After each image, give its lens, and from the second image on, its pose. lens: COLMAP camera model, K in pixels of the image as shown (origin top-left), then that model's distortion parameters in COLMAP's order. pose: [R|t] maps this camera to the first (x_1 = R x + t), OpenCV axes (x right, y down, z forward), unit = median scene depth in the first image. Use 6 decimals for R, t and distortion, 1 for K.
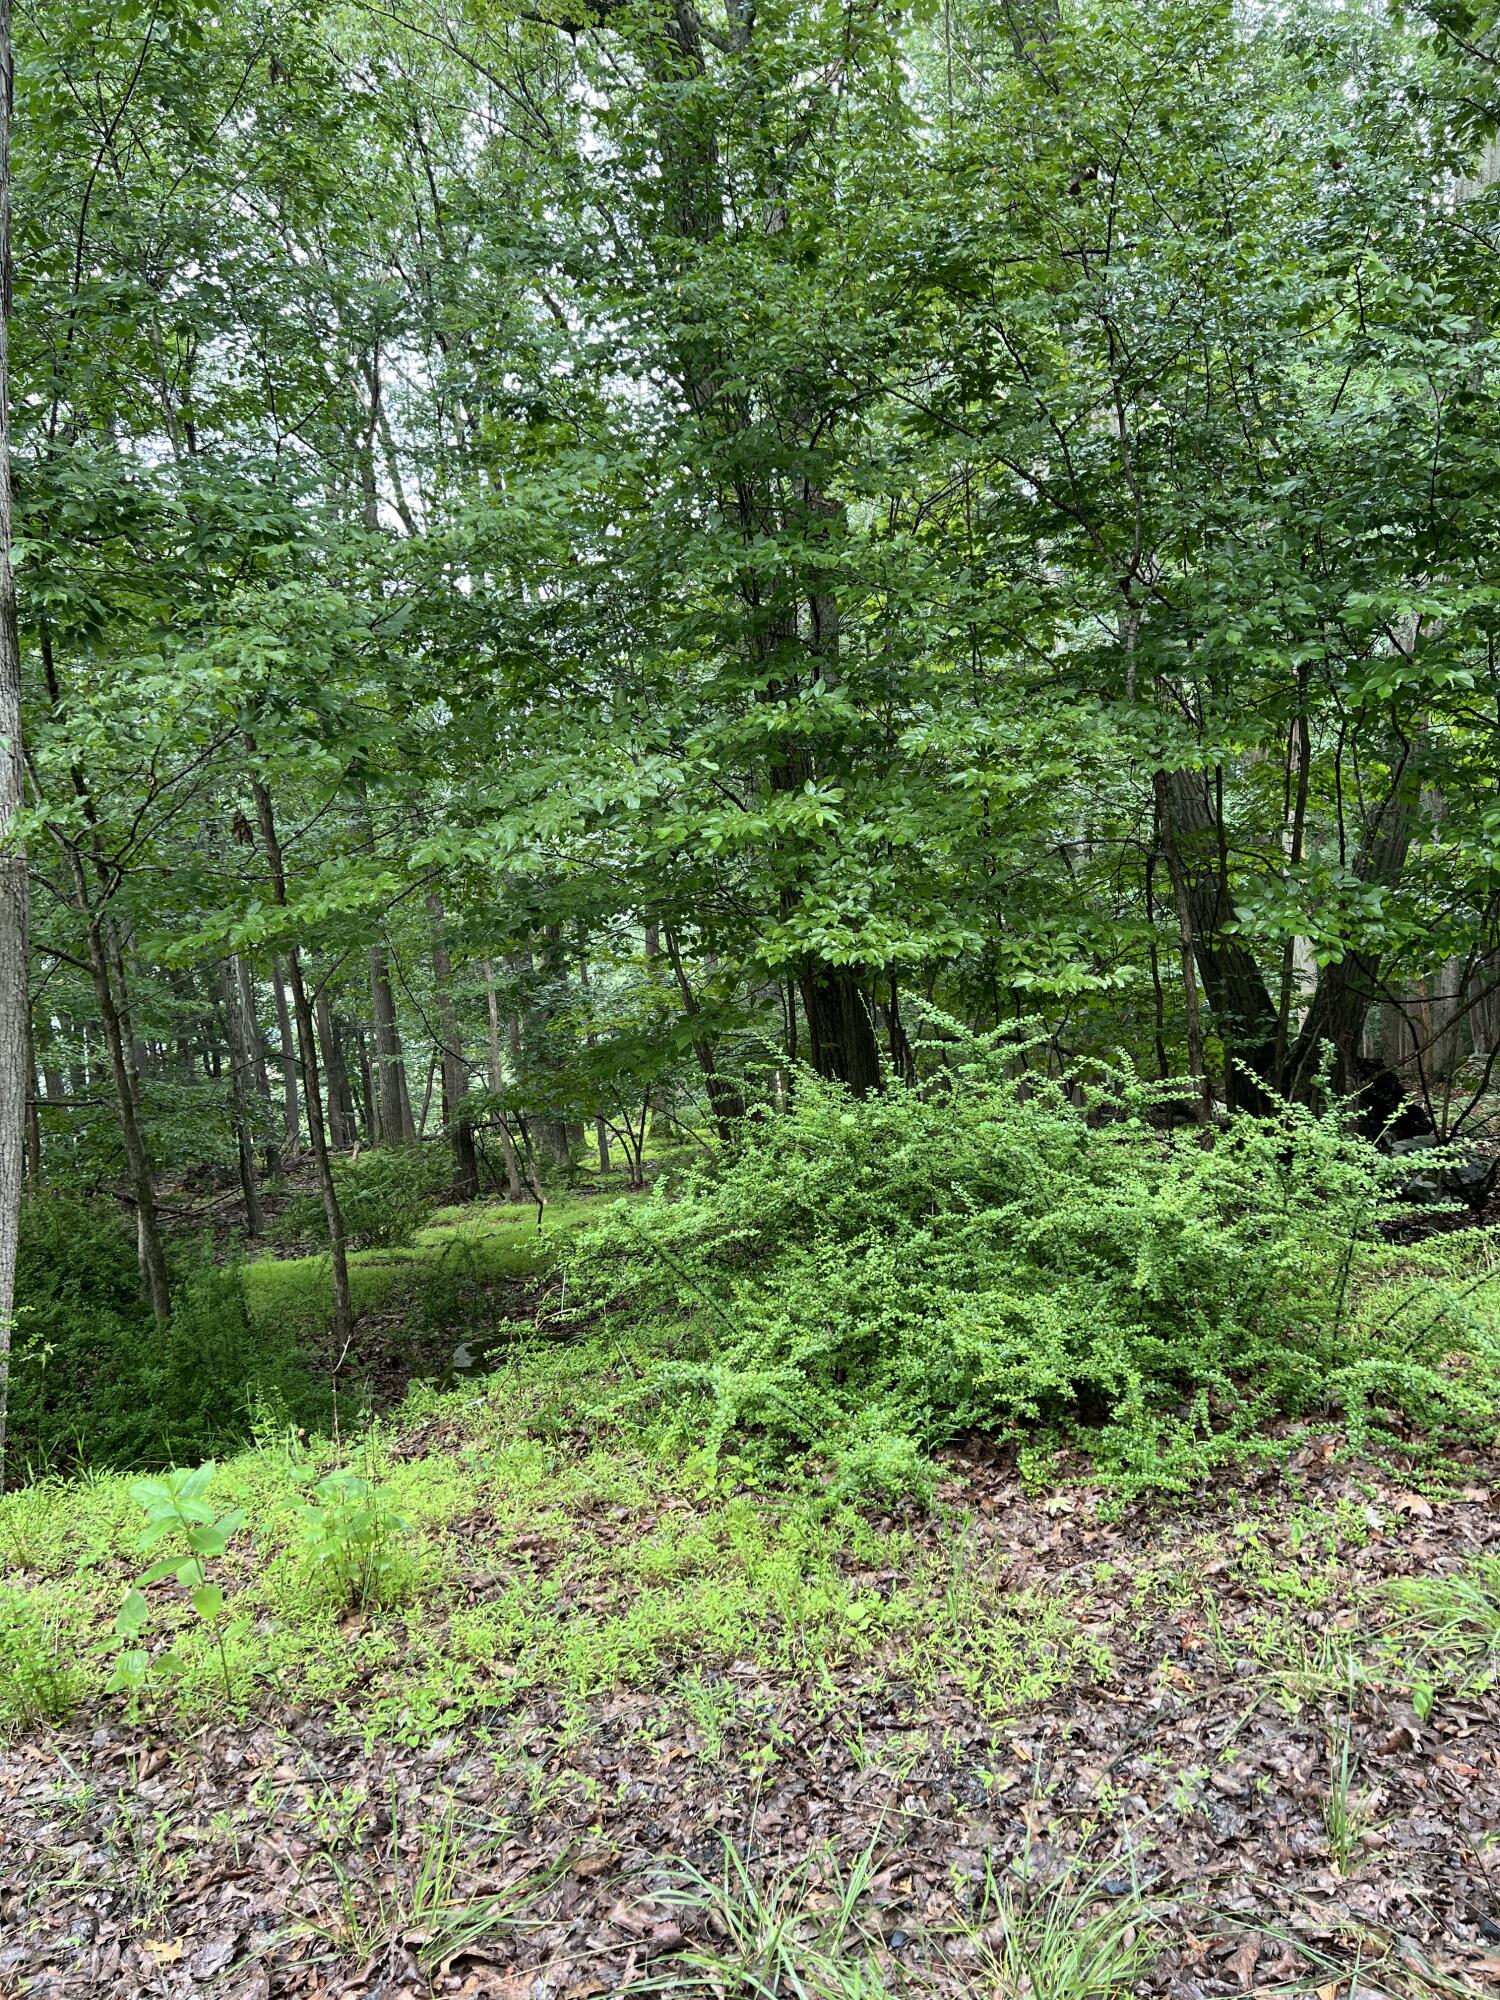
lens RADIAL K [[1452.0, 0, 754.5], [0, 1452.0, 997.5], [0, 0, 1]] dist [0.020912, -0.043067]
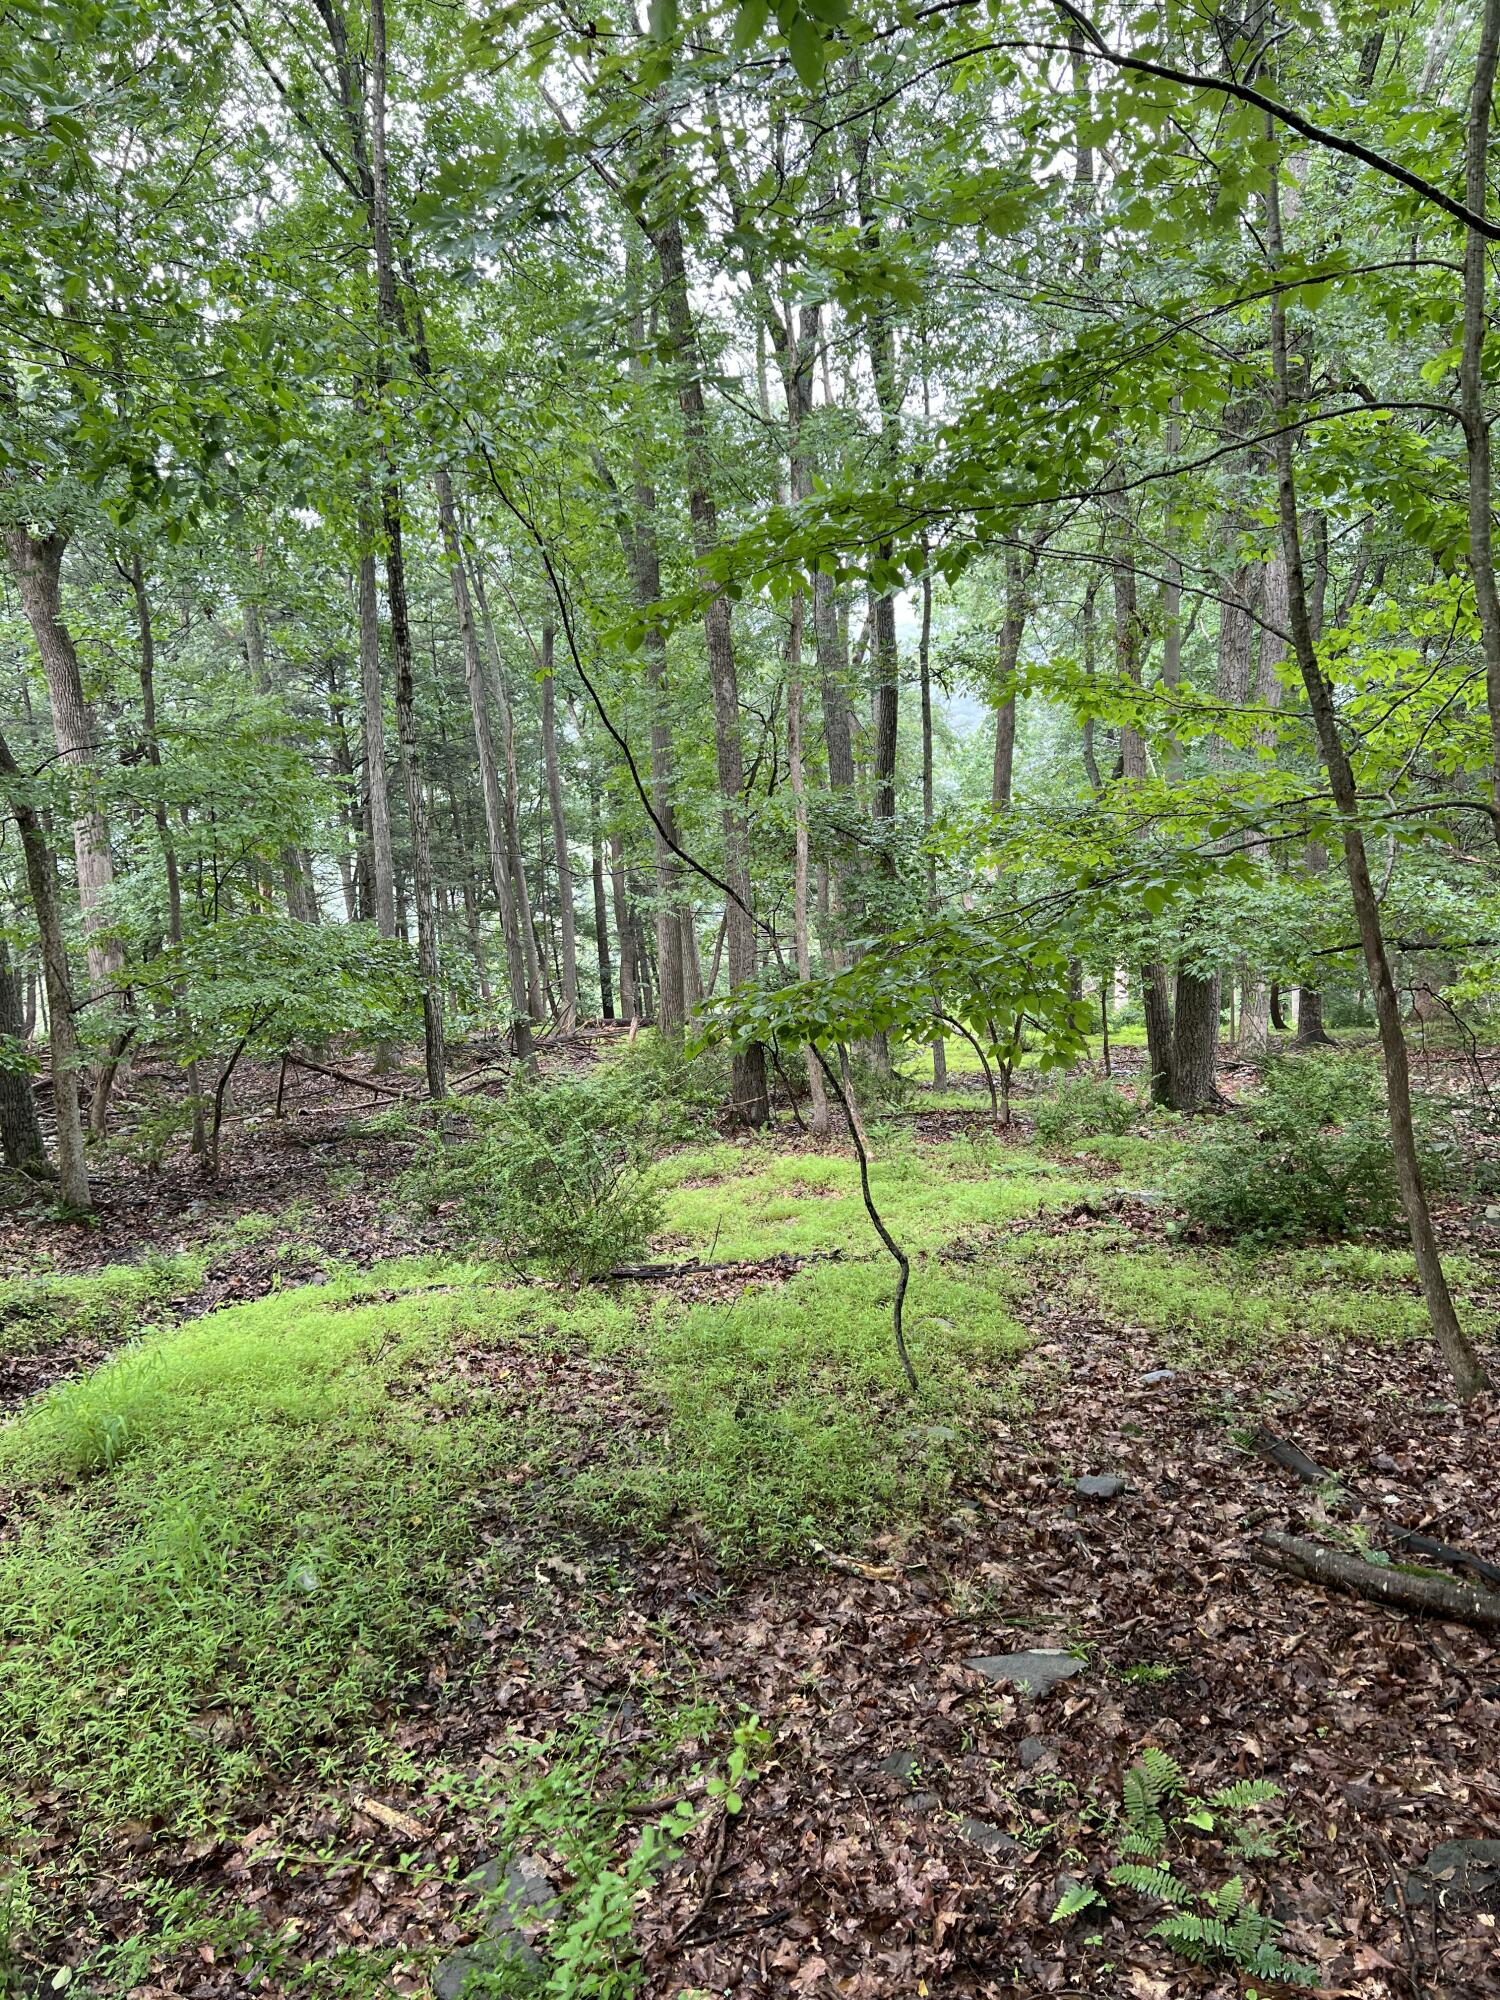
lens RADIAL K [[1452.0, 0, 749.9], [0, 1452.0, 983.8], [0, 0, 1]] dist [0.020912, -0.043067]
pose [[0.974940, 0.071423, -0.210692, -0.059021], [-0.056672, 0.995553, 0.075247, 0.021145], [0.215130, -0.061421, 0.974652, 0.337766]]
